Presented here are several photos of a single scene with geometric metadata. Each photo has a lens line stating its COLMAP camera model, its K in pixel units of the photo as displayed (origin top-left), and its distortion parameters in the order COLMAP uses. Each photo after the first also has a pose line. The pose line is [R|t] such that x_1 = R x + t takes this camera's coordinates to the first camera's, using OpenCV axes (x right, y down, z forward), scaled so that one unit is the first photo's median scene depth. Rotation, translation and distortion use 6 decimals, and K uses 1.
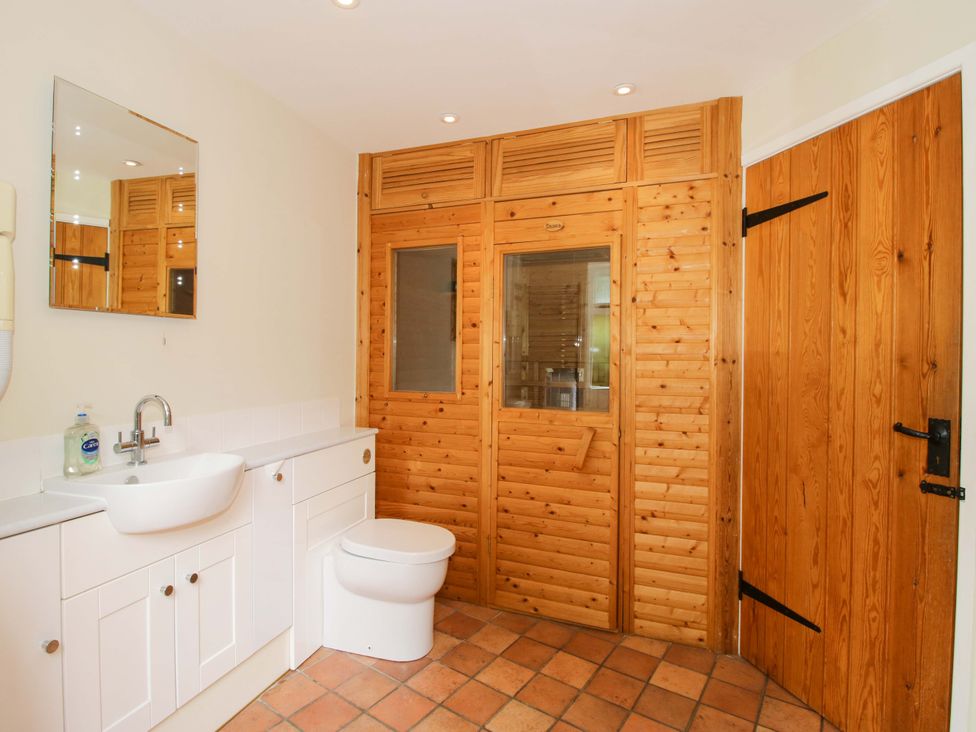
lens RADIAL K [[506.7, 0, 480.8], [0, 506.7, 358.6], [0, 0, 1]] dist [0.000337, -0.013789]
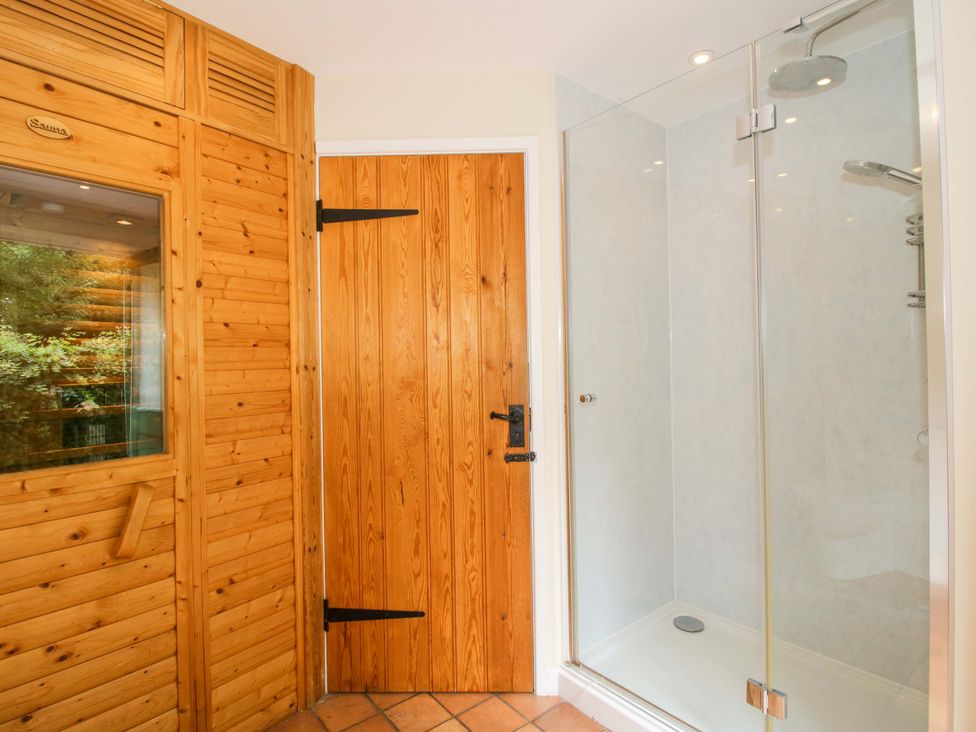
lens RADIAL K [[506.7, 0, 486.2], [0, 506.7, 358.0], [0, 0, 1]] dist [0.000337, -0.013789]
pose [[0.277875, -0.007944, 0.960584, -0.305668], [0.024938, 0.999688, 0.001054, -0.006787], [-0.960293, 0.023662, 0.277987, 0.517084]]
